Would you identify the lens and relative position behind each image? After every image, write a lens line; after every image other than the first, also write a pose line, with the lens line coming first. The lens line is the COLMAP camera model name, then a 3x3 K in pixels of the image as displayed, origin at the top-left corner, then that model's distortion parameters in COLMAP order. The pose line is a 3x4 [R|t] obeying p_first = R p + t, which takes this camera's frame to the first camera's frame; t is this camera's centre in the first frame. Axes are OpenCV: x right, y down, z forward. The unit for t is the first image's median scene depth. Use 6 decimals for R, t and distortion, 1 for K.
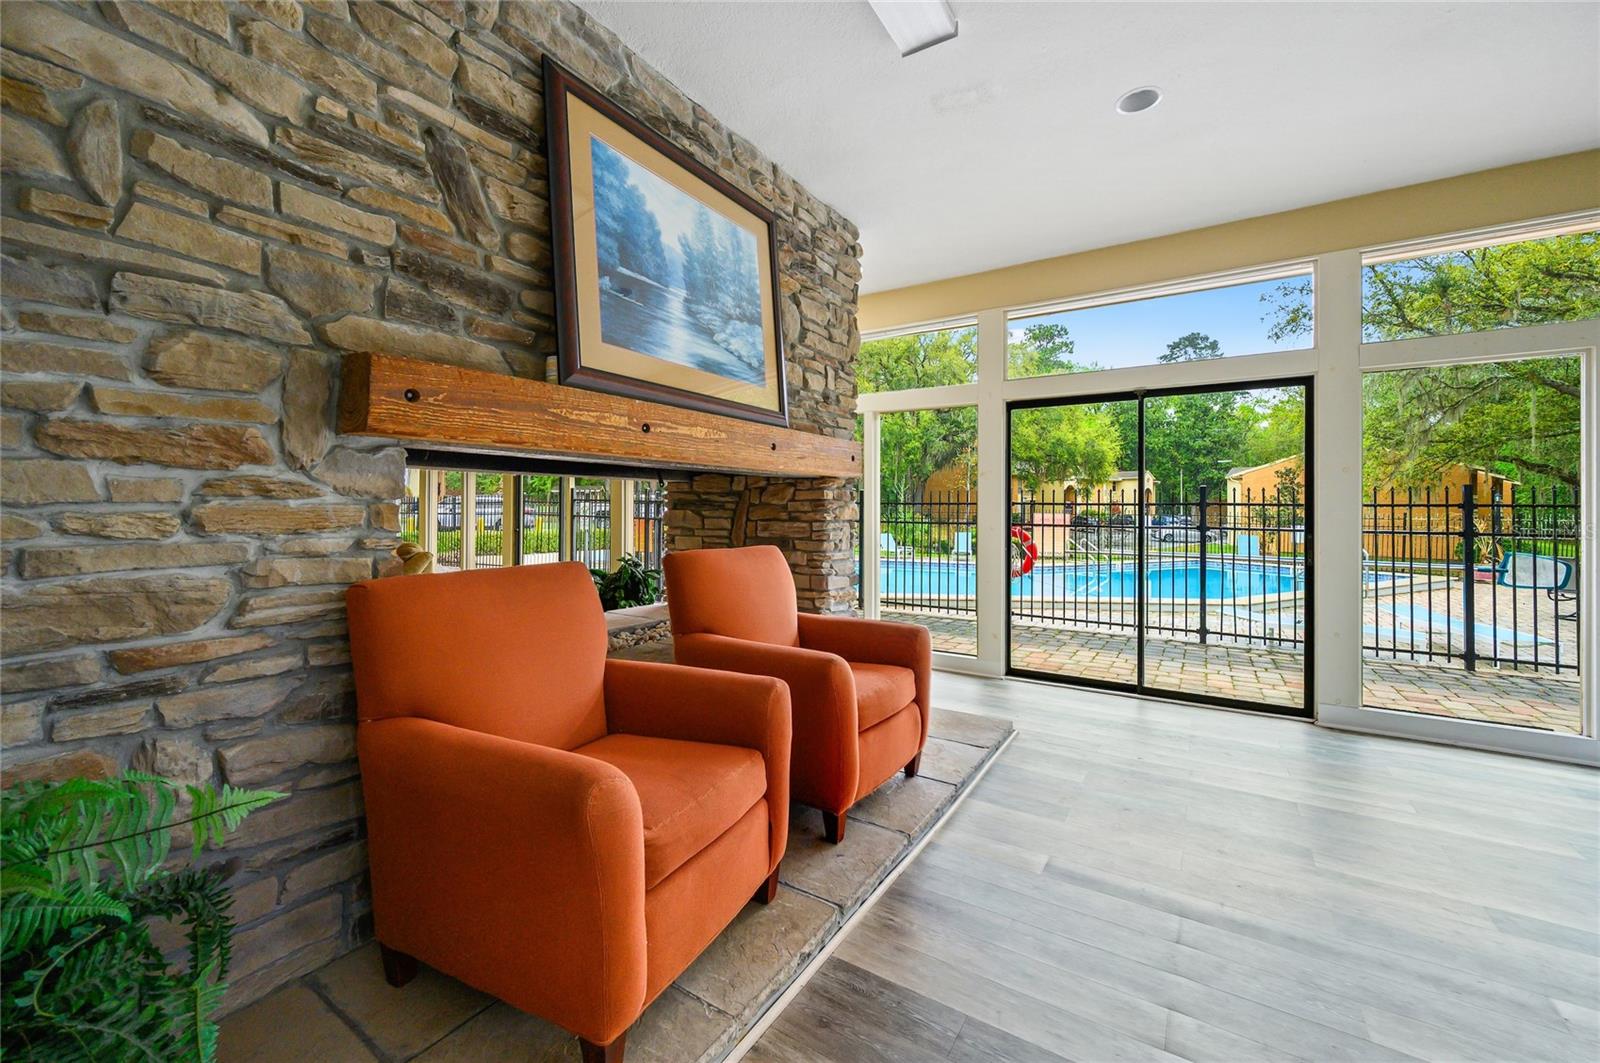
lens RADIAL K [[638.6, 0, 796.1], [0, 638.6, 516.5], [0, 0, 1]] dist [-0.003172, -0.000267]
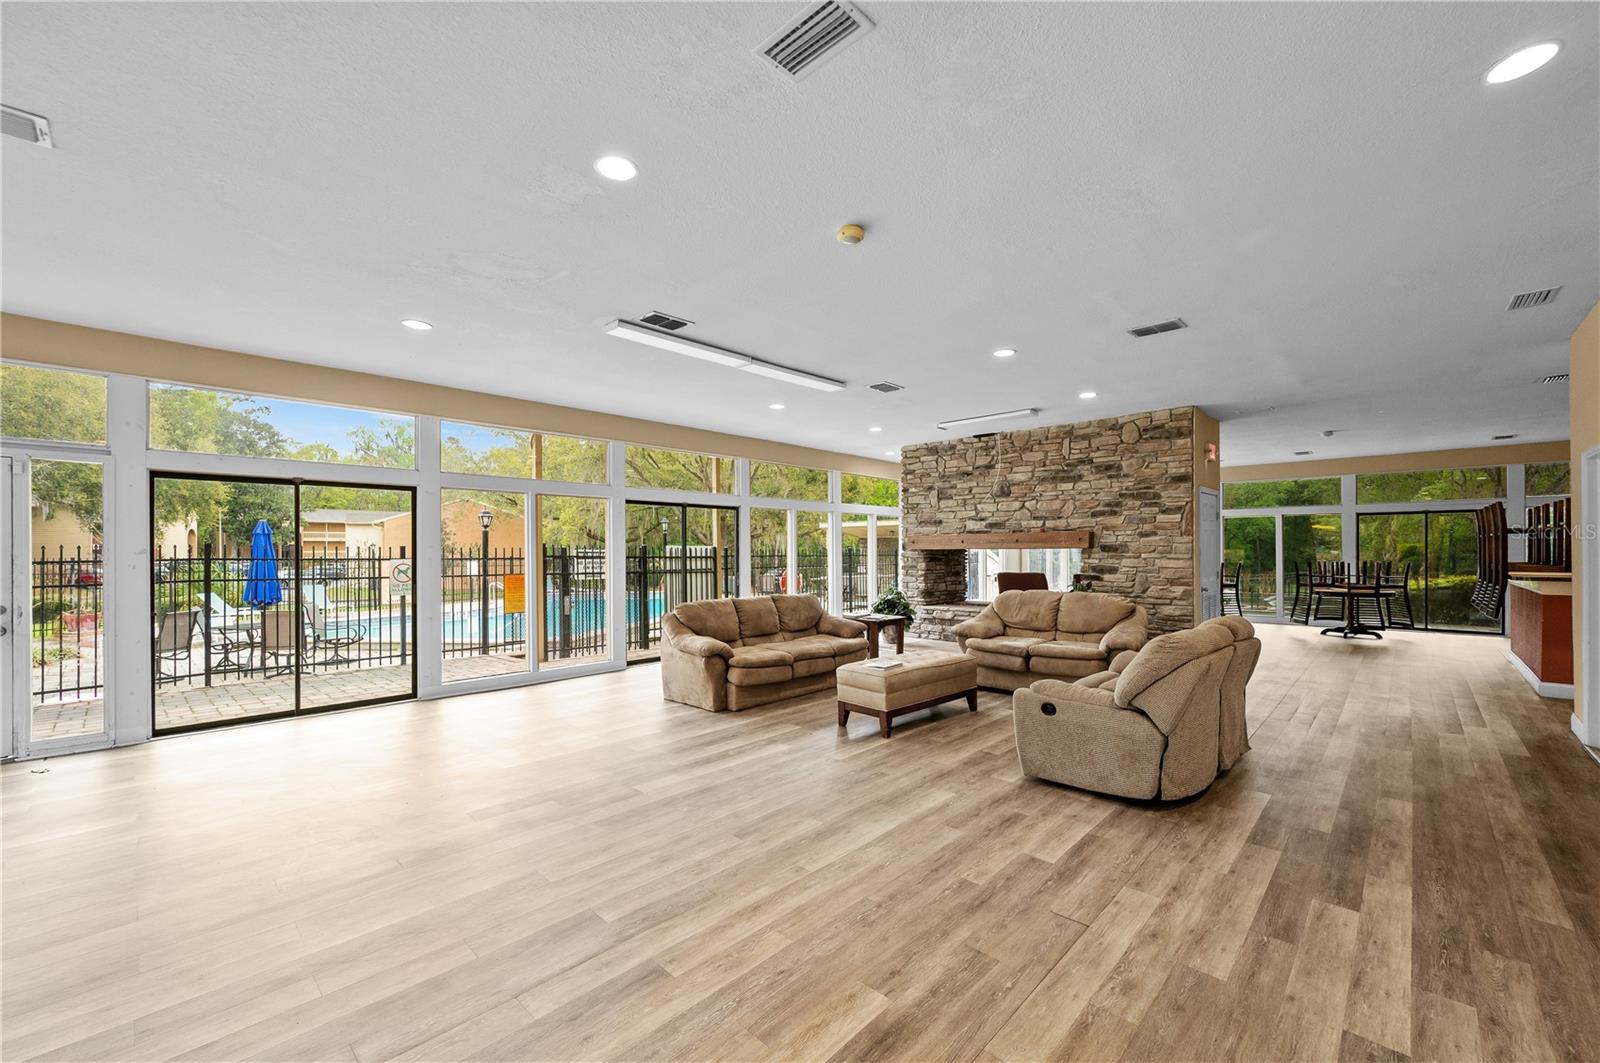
lens RADIAL K [[638.6, 0, 805.8], [0, 638.6, 534.9], [0, 0, 1]] dist [-0.003172, -0.000267]
pose [[0.192275, 0.006375, 0.981320, -0.474826], [0.002561, 0.999972, -0.006998, -0.066899], [-0.981338, 0.003859, 0.192254, -0.229731]]
